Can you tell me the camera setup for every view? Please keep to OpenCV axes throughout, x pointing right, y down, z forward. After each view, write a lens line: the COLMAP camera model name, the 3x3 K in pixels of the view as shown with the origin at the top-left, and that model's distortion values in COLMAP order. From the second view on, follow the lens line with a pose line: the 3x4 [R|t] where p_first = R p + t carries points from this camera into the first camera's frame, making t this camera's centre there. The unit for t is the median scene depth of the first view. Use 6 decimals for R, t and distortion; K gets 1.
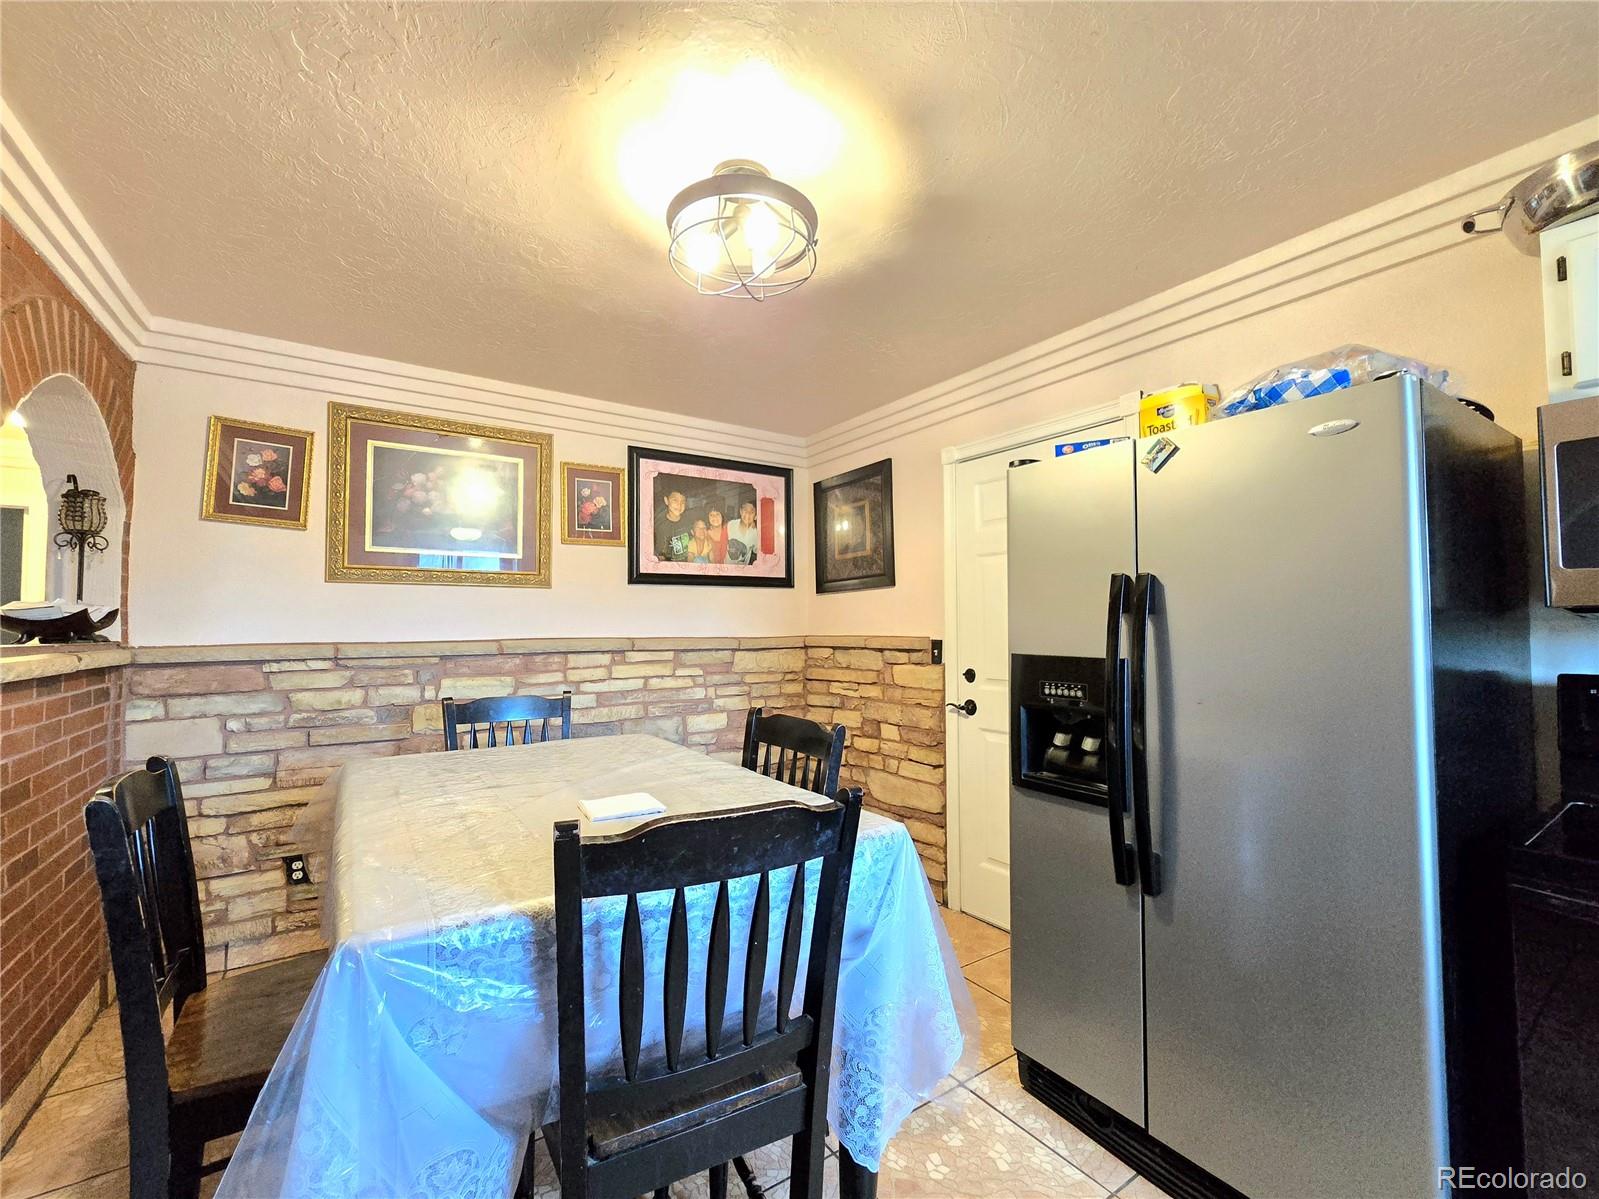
lens RADIAL K [[676.7, 0, 799.5], [0, 676.7, 599.5], [0, 0, 1]] dist [-0.002382, 0.000264]
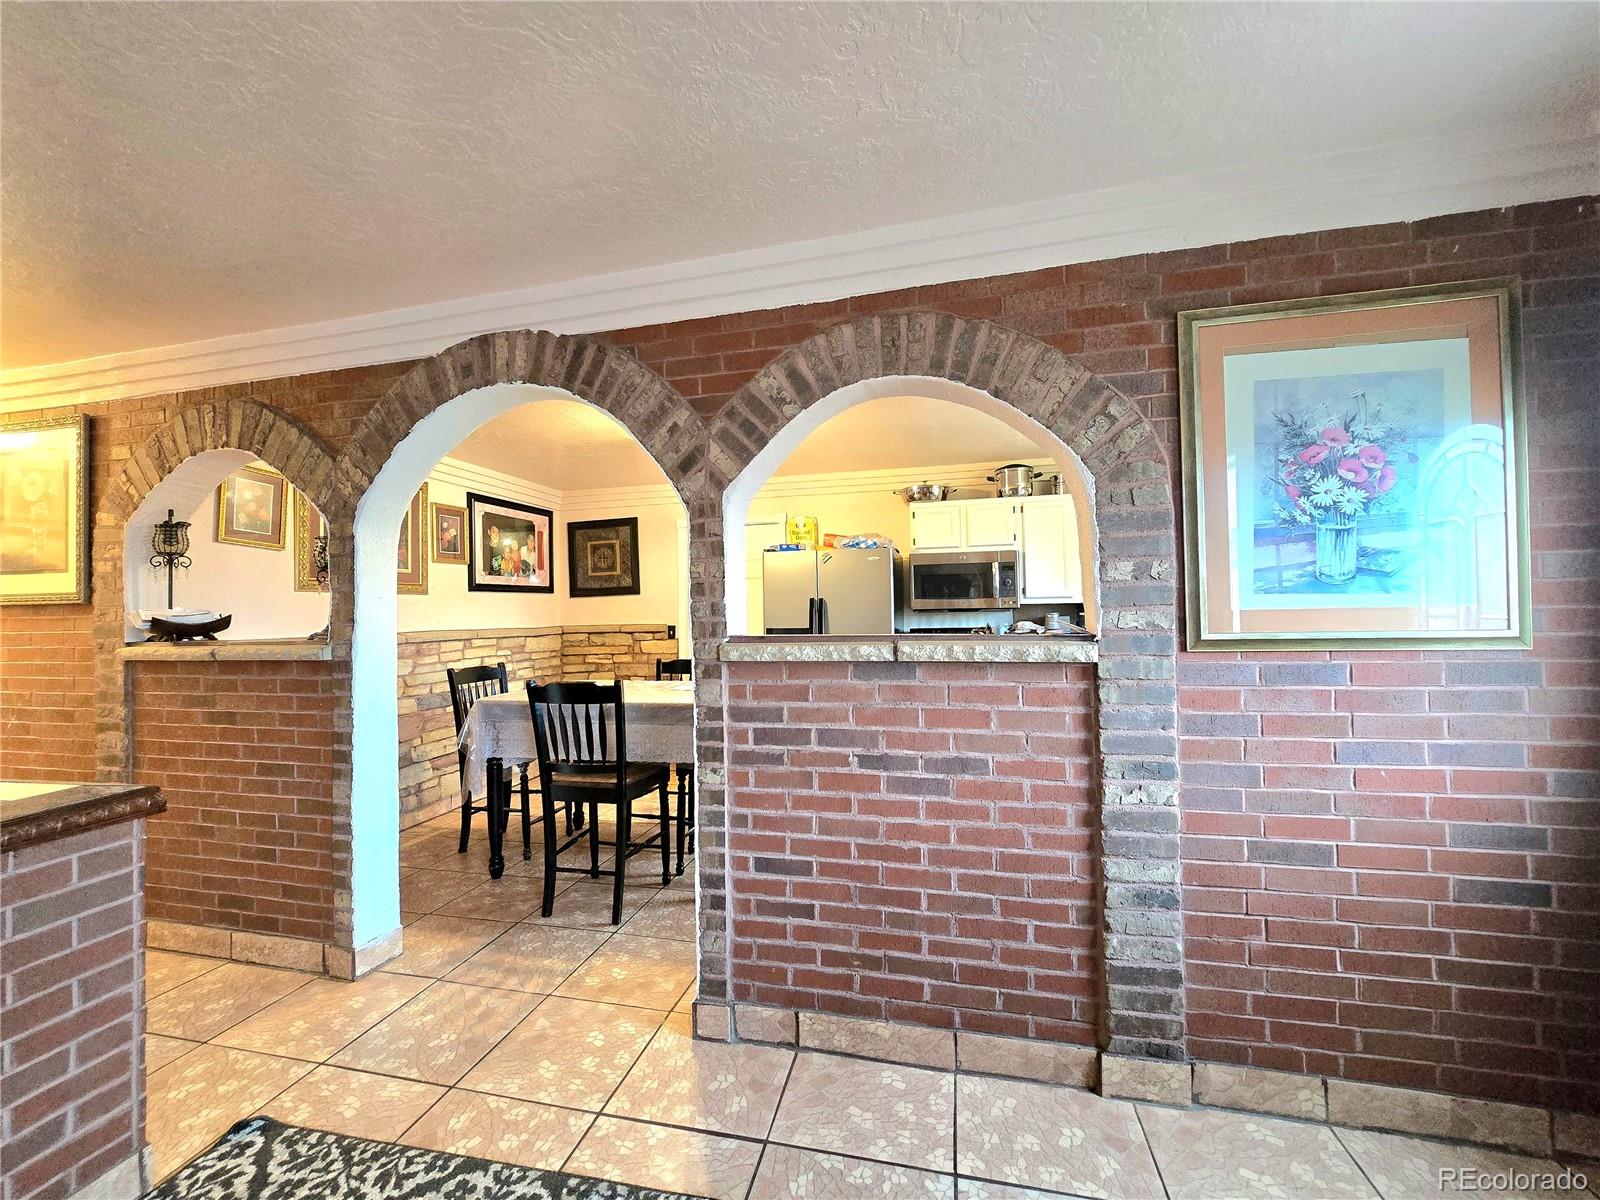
lens RADIAL K [[658.3, 0, 800.0], [0, 658.3, 600.0], [0, 0, 1]] dist [-0.002090, -0.000133]
pose [[0.733587, 0.002396, 0.679591, -0.731082], [-0.011833, 0.999887, 0.009248, -0.027788], [-0.679493, -0.014826, 0.733532, -0.502393]]
